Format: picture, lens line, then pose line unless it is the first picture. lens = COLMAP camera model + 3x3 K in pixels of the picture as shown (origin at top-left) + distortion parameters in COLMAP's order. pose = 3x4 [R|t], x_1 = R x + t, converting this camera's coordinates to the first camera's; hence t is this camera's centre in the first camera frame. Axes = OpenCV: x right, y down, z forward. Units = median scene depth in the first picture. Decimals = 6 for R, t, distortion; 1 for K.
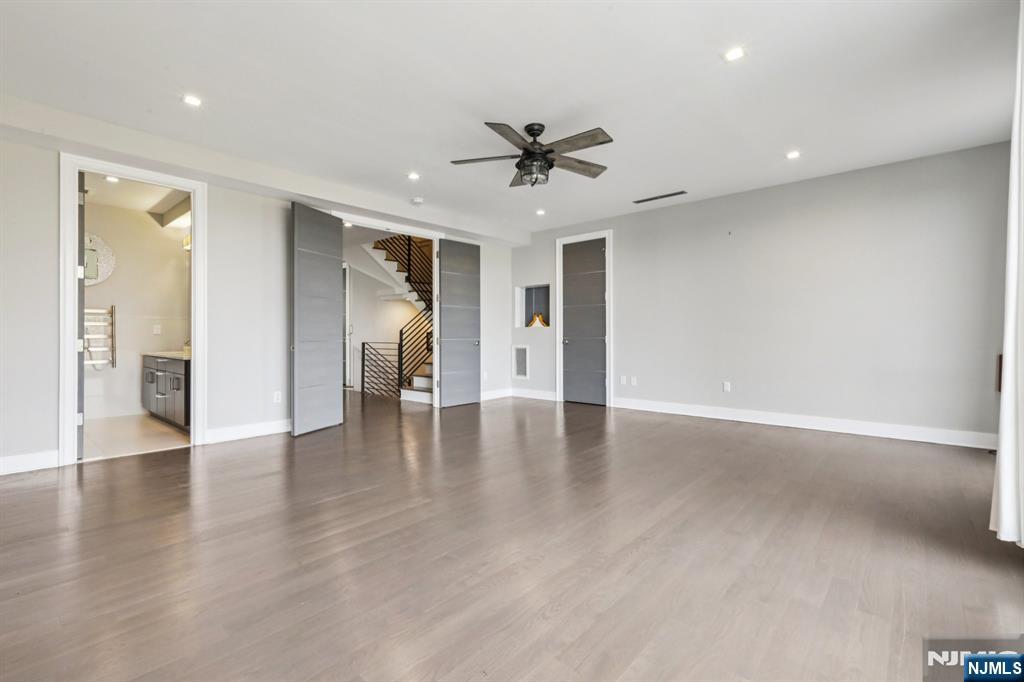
lens RADIAL K [[465.5, 0, 513.0], [0, 465.5, 335.2], [0, 0, 1]] dist [0.004068, 0.000786]
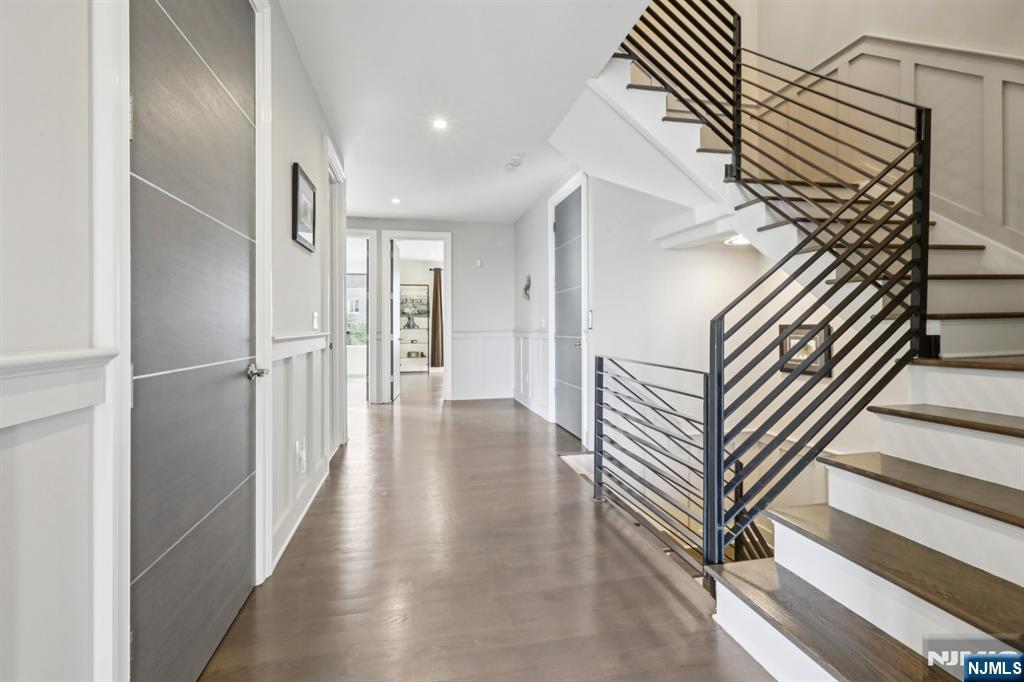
lens RADIAL K [[465.5, 0, 512.1], [0, 465.5, 331.6], [0, 0, 1]] dist [0.004068, 0.000786]
pose [[0.808562, 0.003056, -0.588403, -0.177963], [0.001455, 0.999973, 0.007192, -0.006114], [0.588410, -0.006671, 0.808536, 0.716873]]
